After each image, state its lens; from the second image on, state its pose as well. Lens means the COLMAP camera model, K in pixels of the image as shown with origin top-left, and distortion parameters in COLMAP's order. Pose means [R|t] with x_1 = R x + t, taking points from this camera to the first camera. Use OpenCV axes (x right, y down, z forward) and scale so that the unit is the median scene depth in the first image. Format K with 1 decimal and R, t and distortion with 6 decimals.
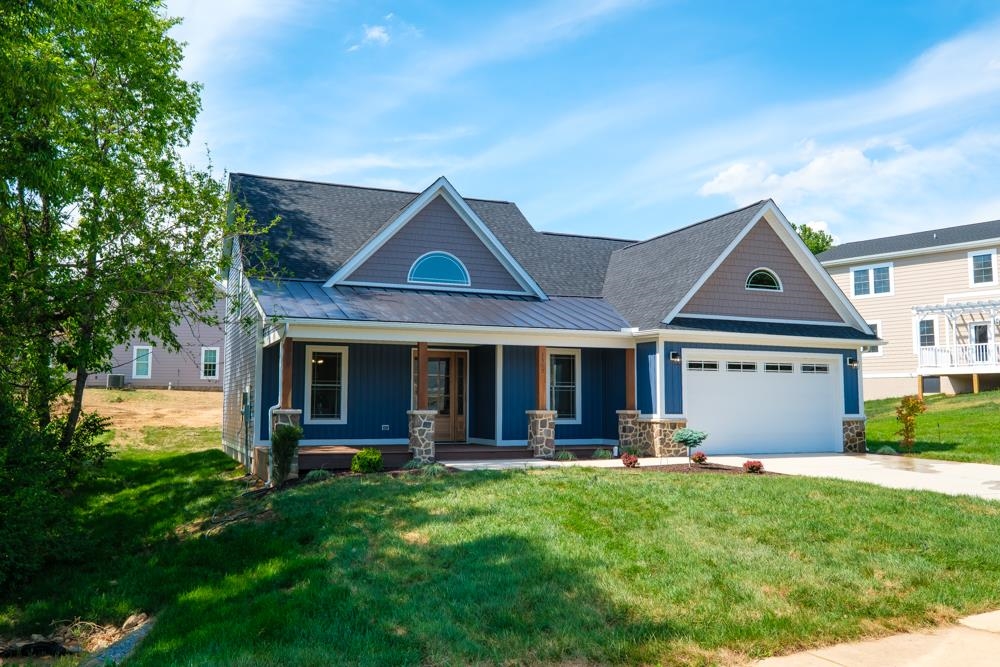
lens RADIAL K [[829.8, 0, 492.7], [0, 829.8, 310.5], [0, 0, 1]] dist [-0.002636, 0.004488]
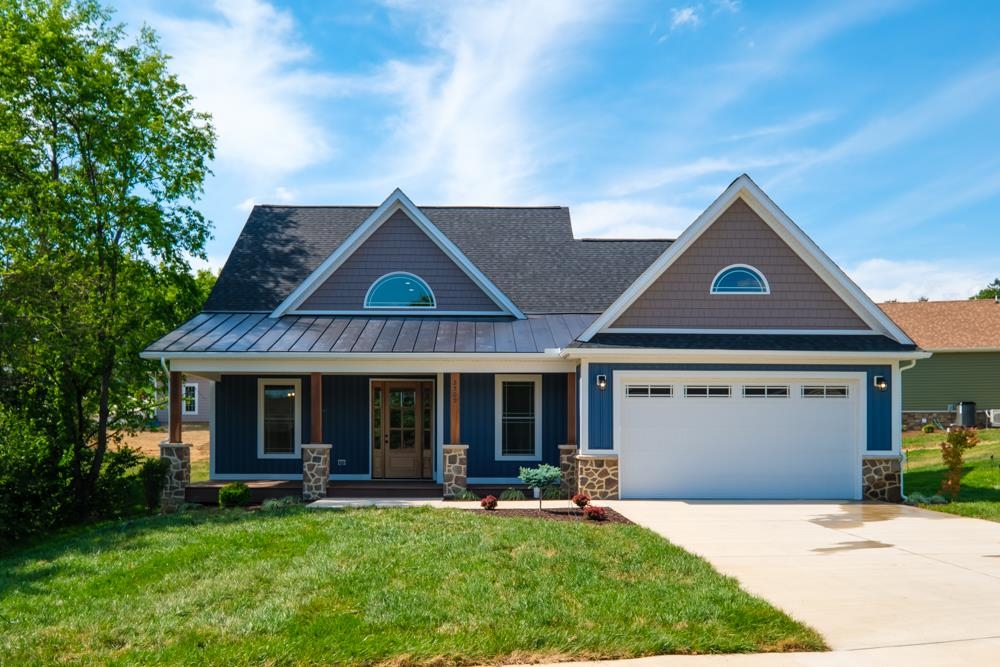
lens RADIAL K [[904.5, 0, 498.4], [0, 904.5, 417.2], [0, 0, 1]] dist [0.007265, 0.011452]
pose [[0.926429, -0.009634, -0.376345, 0.434574], [0.042662, 0.995920, 0.079525, 0.014258], [0.374043, -0.089730, 0.923060, 0.112703]]
